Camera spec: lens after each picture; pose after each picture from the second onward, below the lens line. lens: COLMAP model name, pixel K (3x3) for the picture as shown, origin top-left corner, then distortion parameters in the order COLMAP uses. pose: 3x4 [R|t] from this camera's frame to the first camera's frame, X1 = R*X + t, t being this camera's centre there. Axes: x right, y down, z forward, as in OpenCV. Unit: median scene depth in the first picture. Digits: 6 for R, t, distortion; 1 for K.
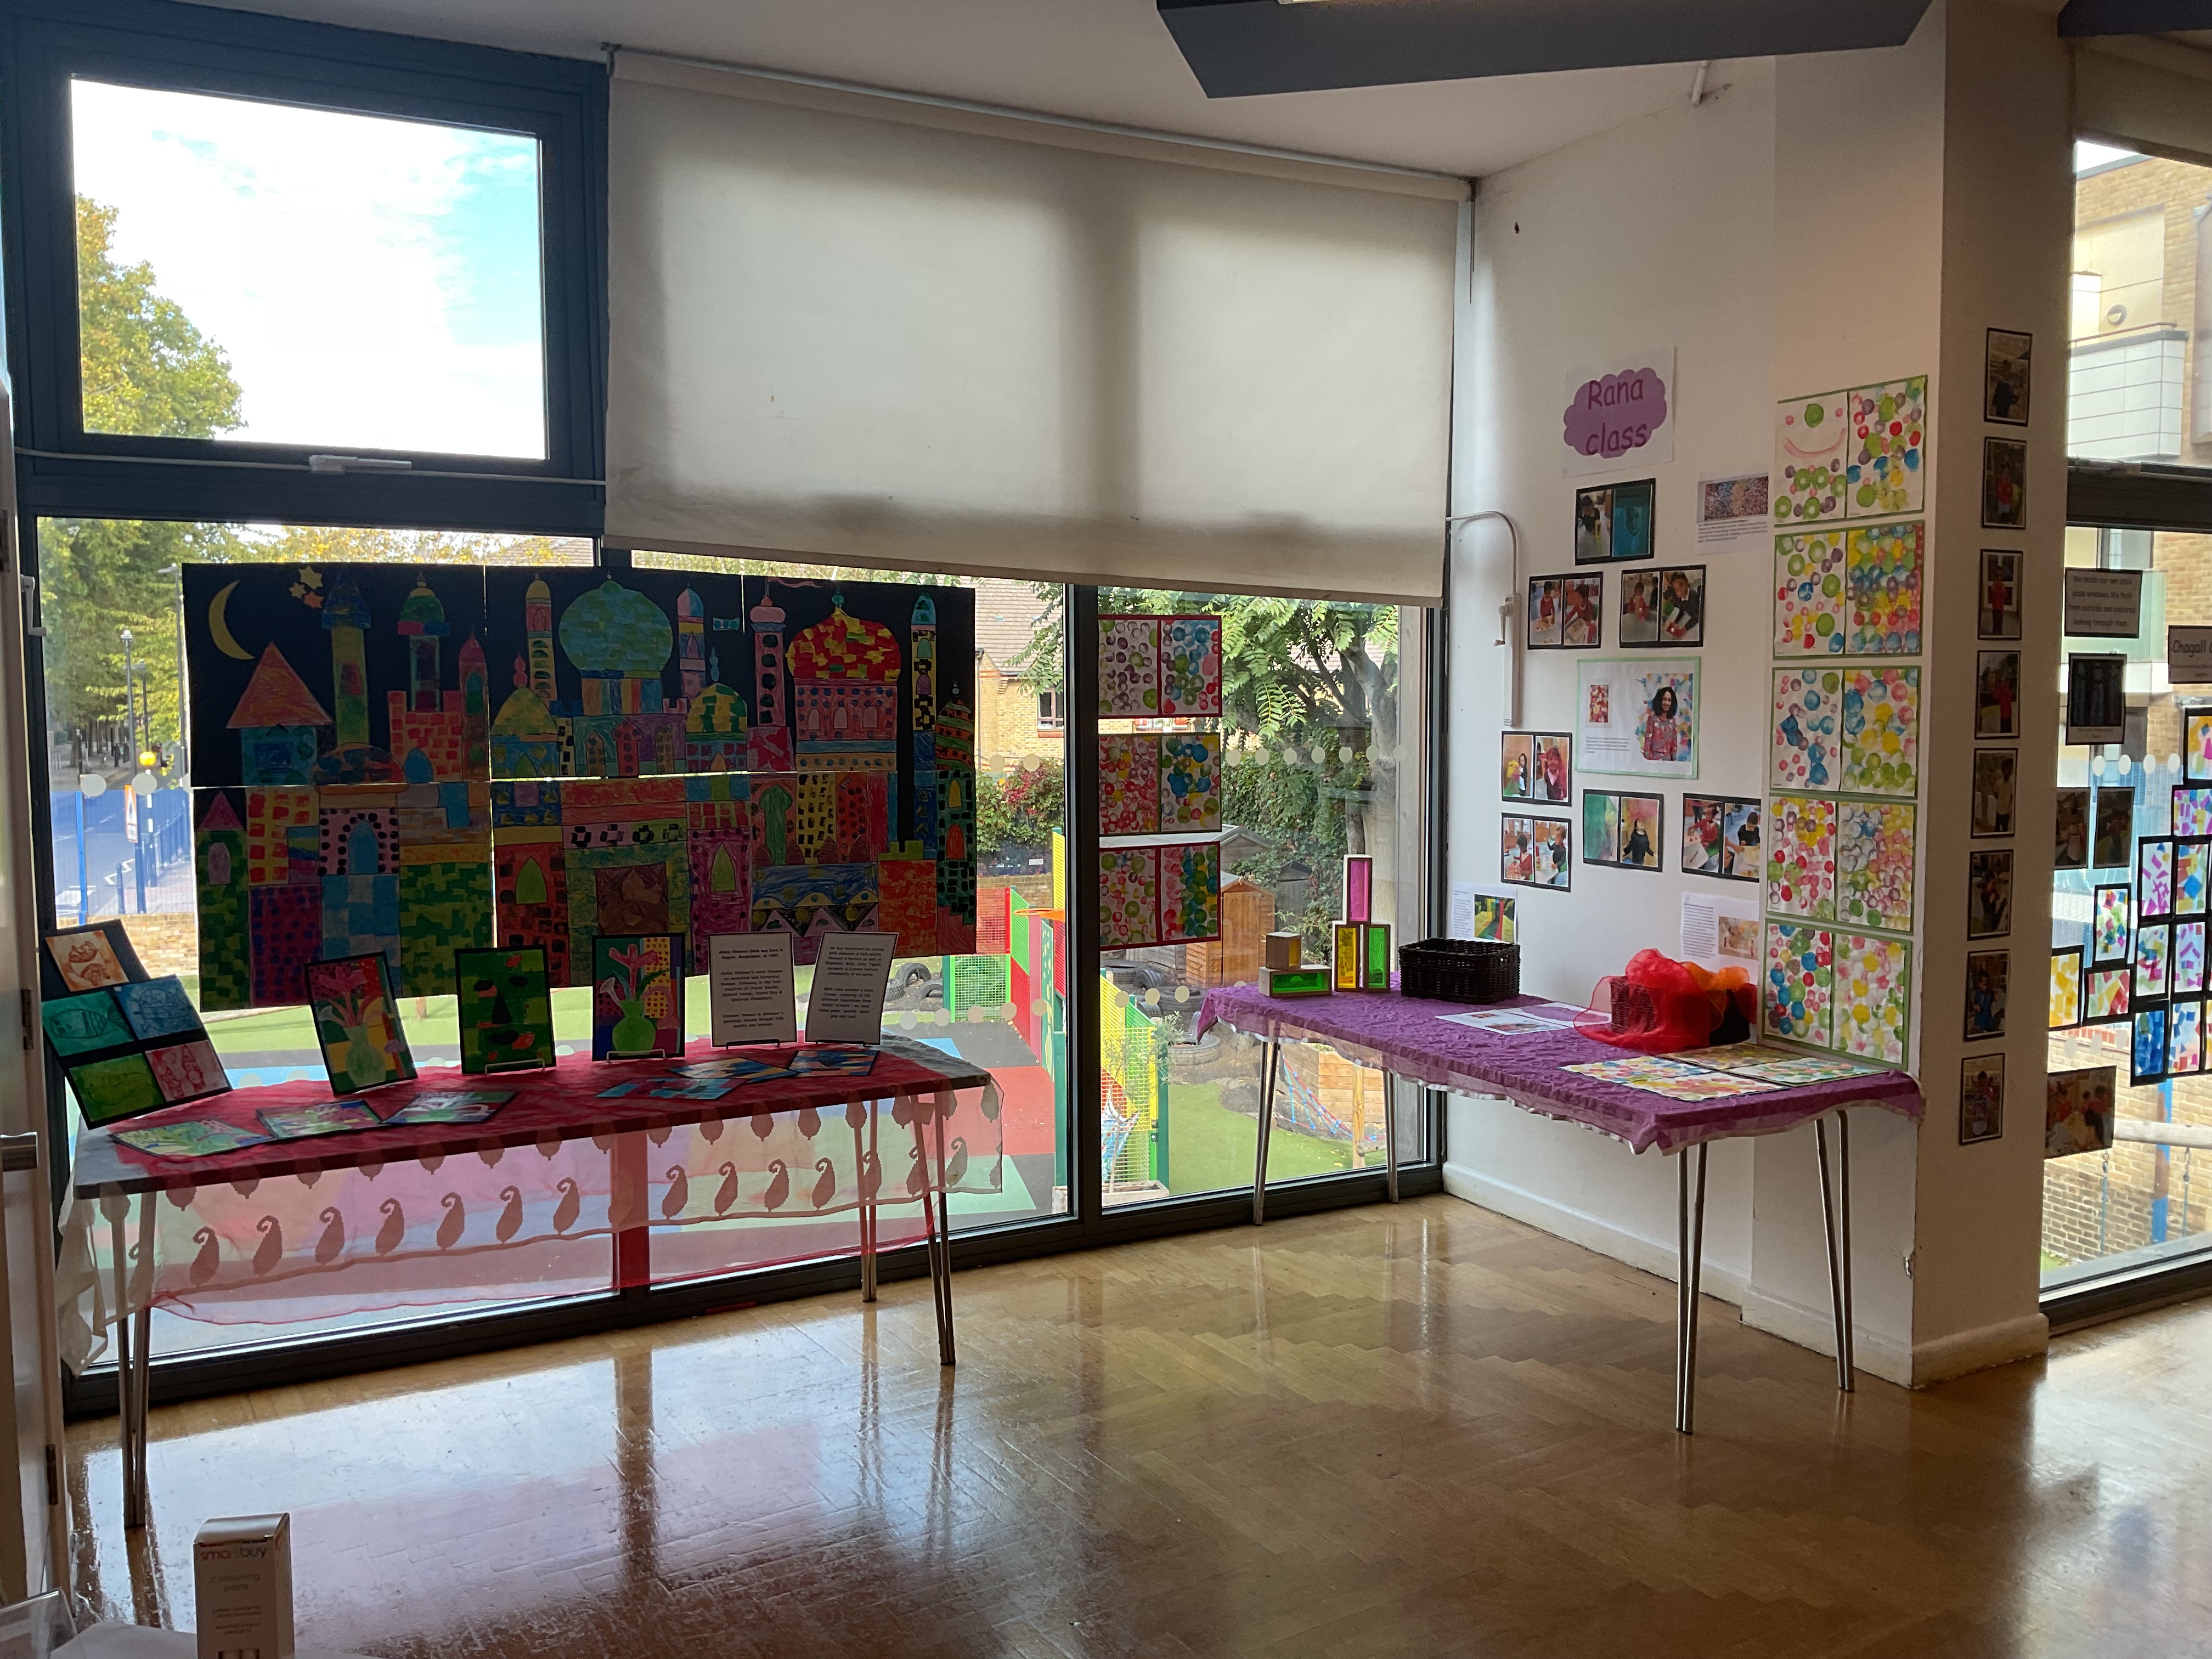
lens RADIAL K [[1810.1, 0, 1112.6], [0, 1810.1, 830.0], [0, 0, 1]] dist [0.125432, -0.252157]
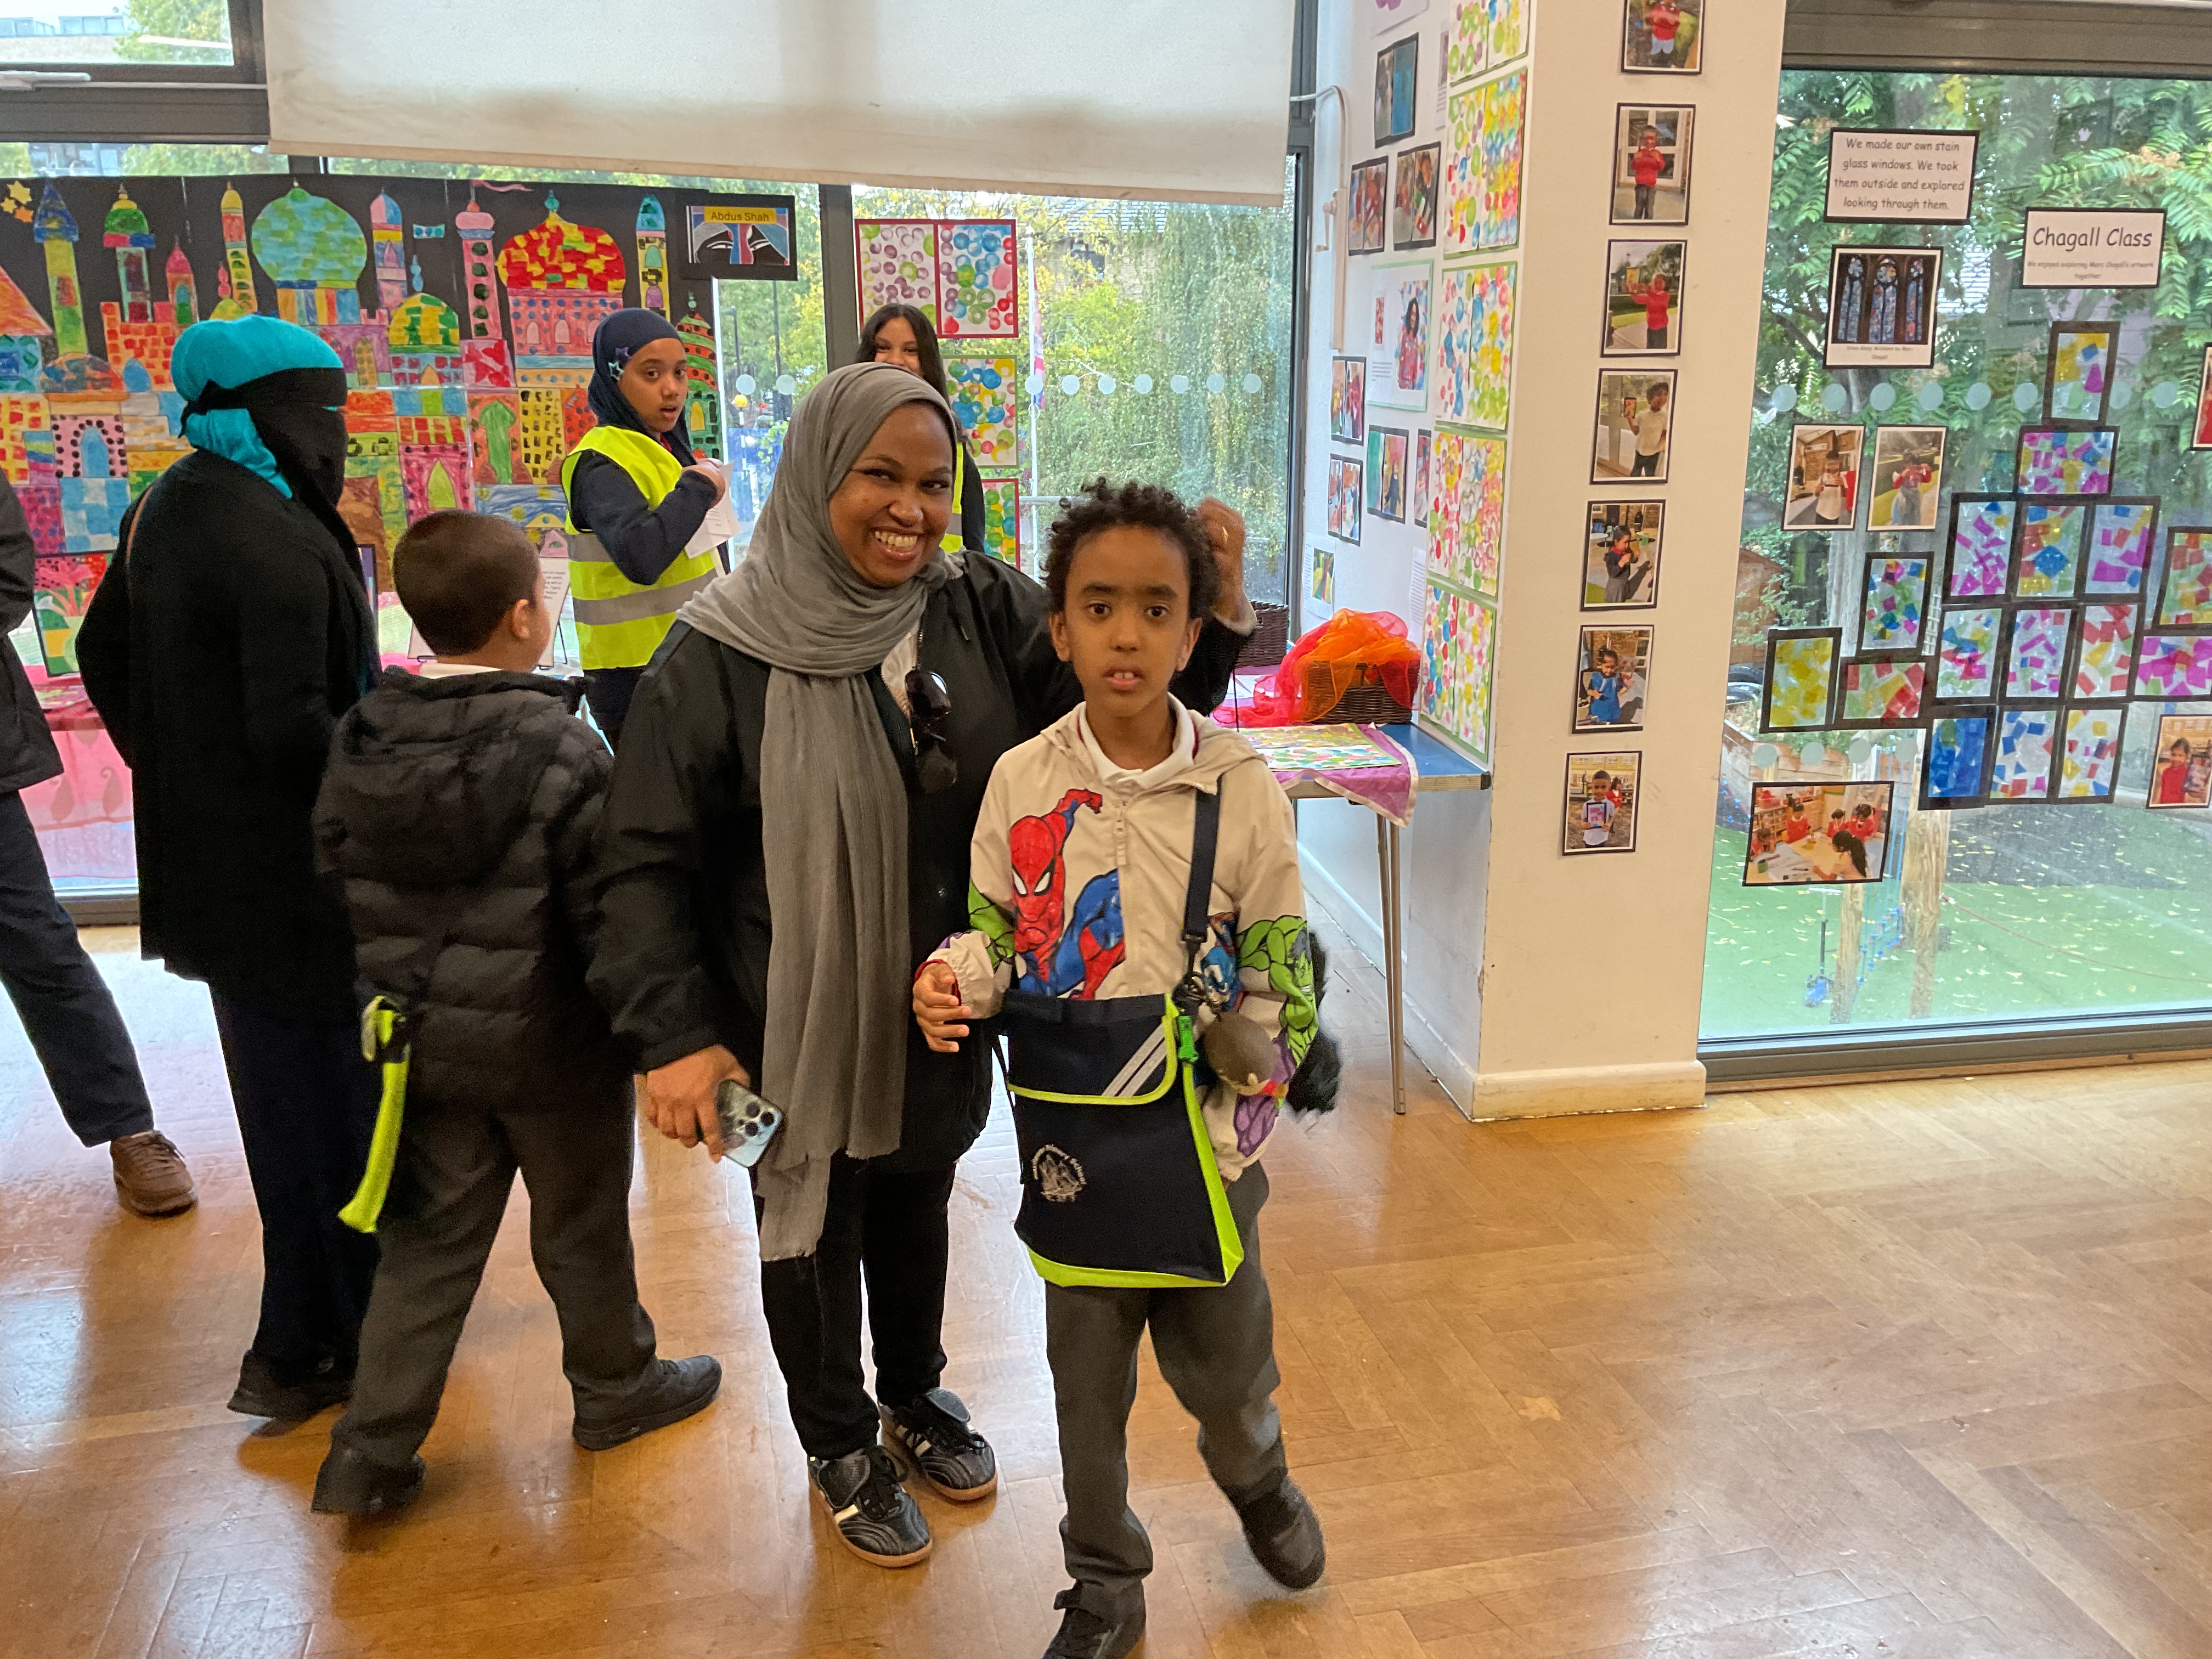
lens RADIAL K [[1829.8, 0, 1114.3], [0, 1829.8, 836.5], [0, 0, 1]] dist [0.100951, -0.208616]
pose [[0.946754, 0.086787, -0.310040, 0.491463], [-0.028285, 0.981681, 0.188423, 0.009111], [0.320713, -0.169620, 0.931865, 0.136161]]
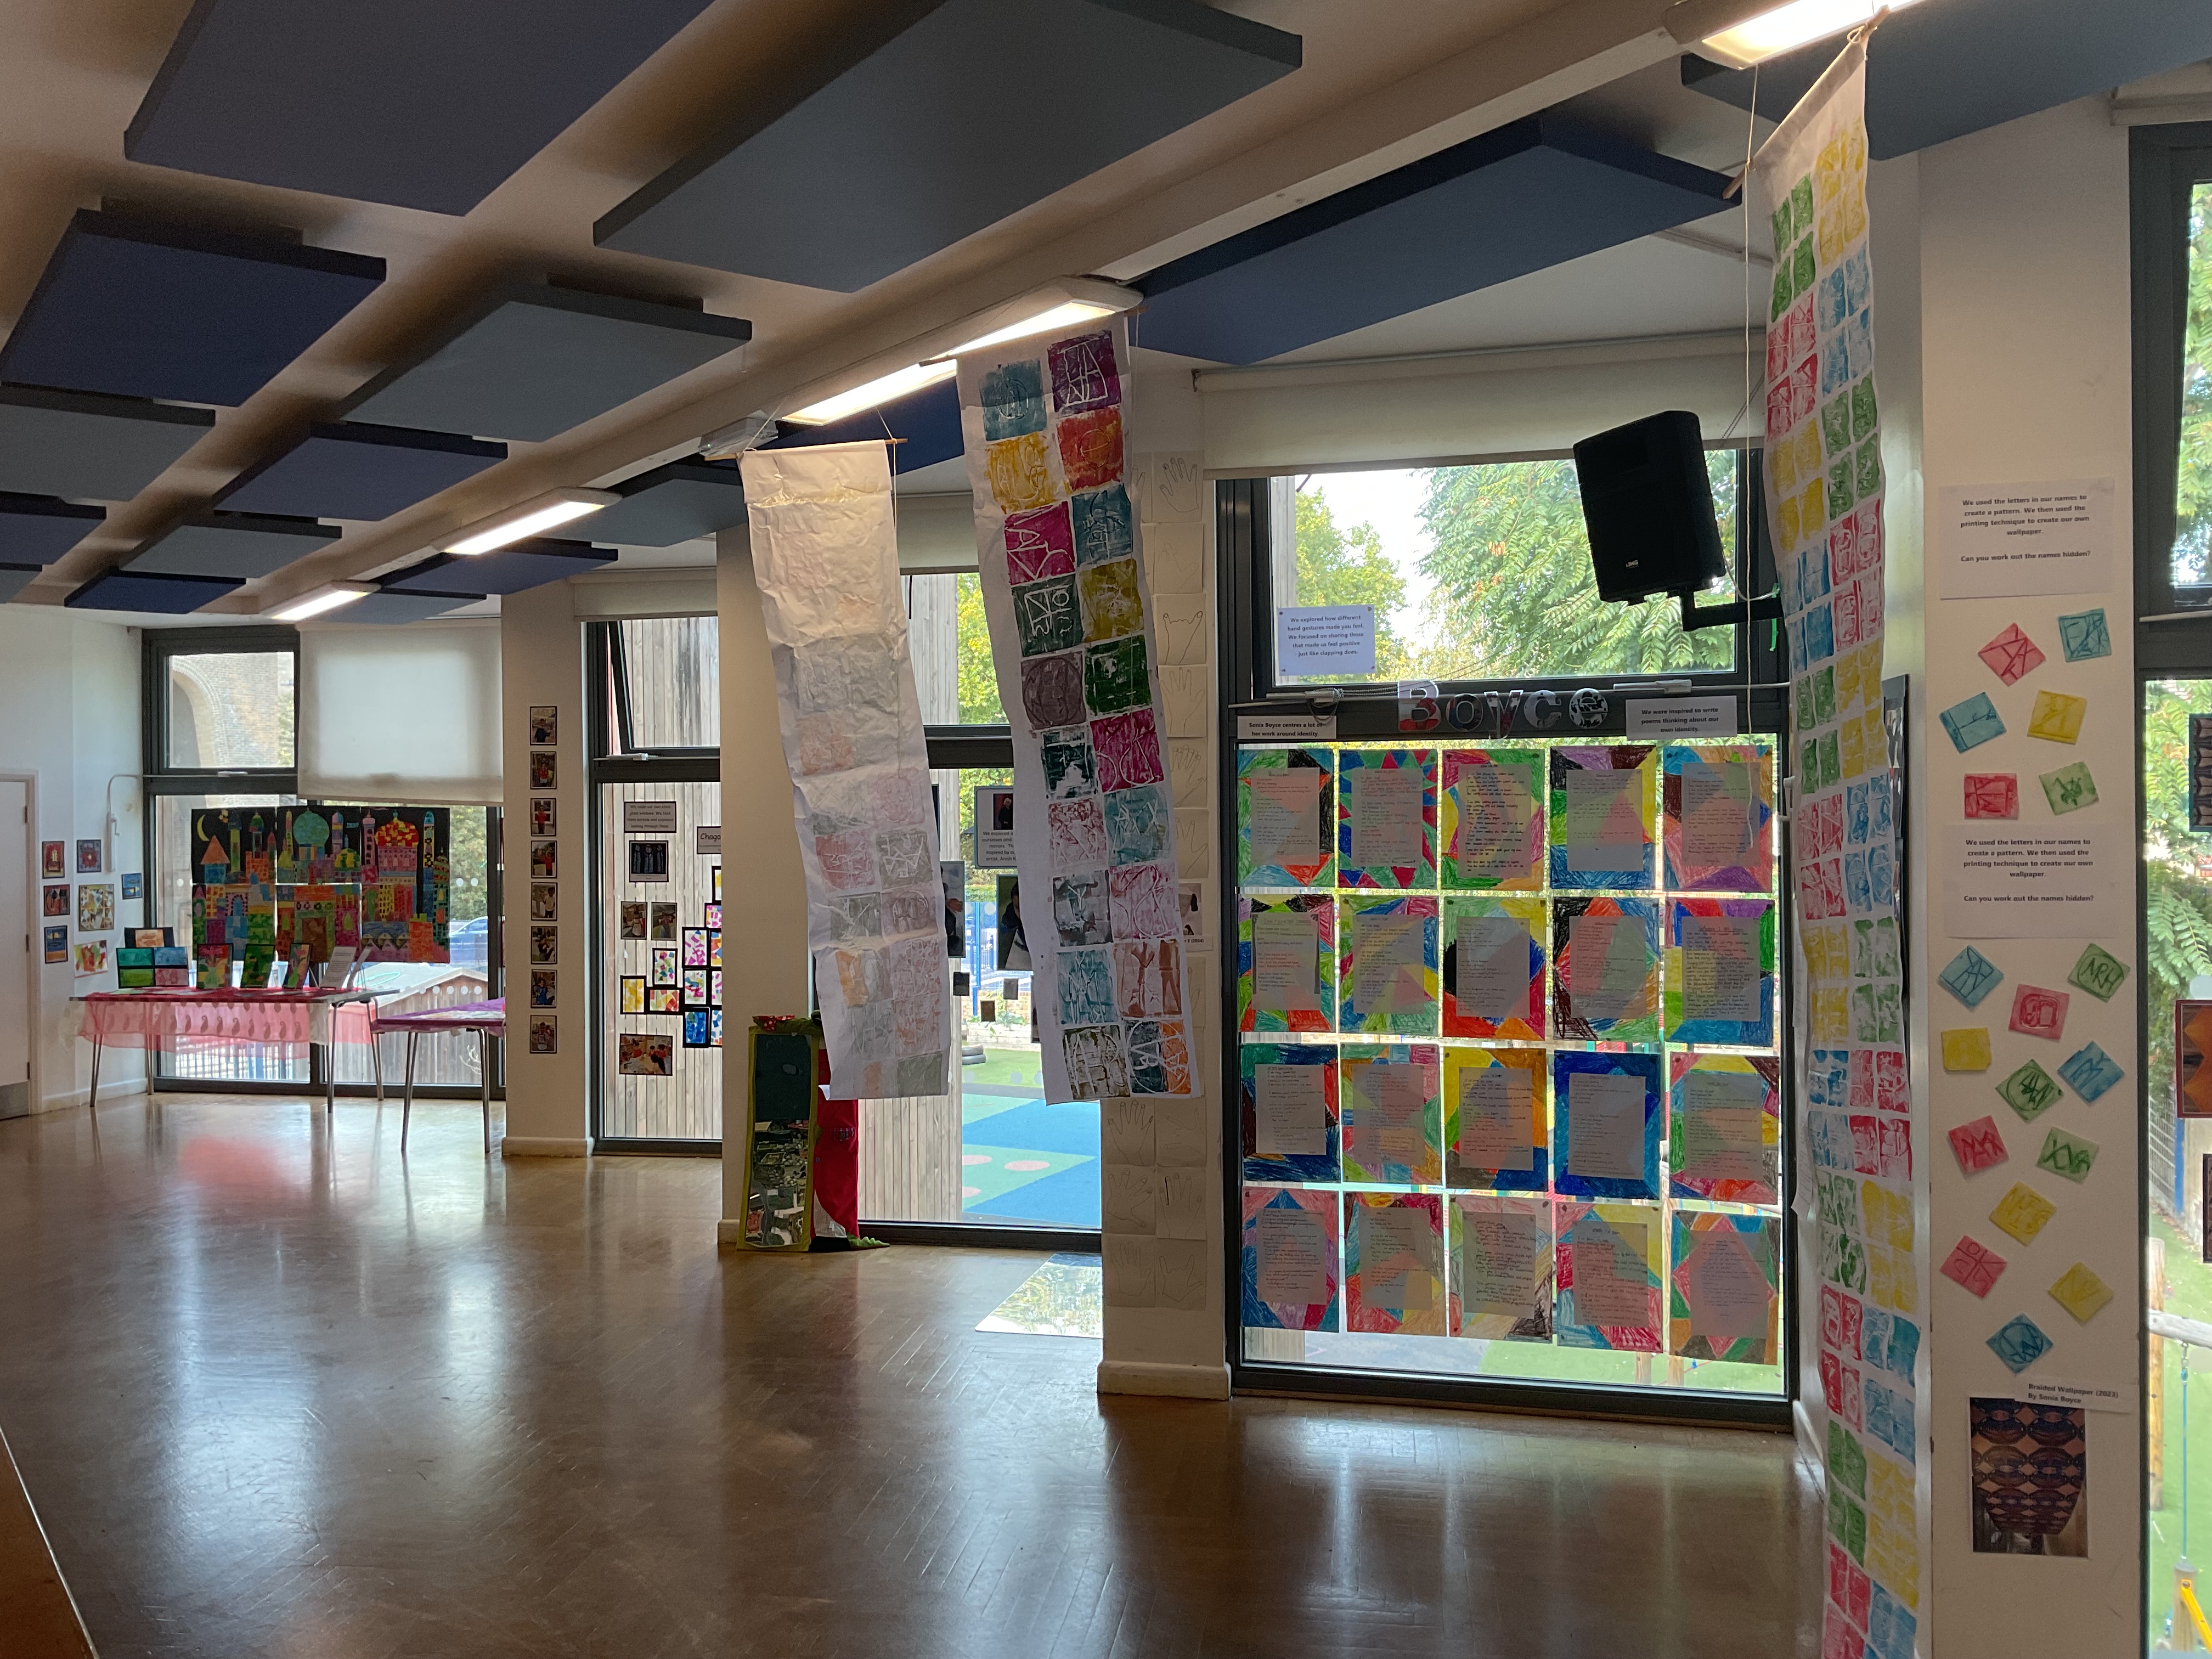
lens RADIAL K [[1810.1, 0, 1112.6], [0, 1810.1, 830.0], [0, 0, 1]] dist [0.125432, -0.252157]
pose [[0.764015, 0.001039, -0.645198, 2.341611], [-0.046580, 0.997478, -0.053552, -0.018522], [0.643515, 0.070967, 0.762137, -0.287595]]
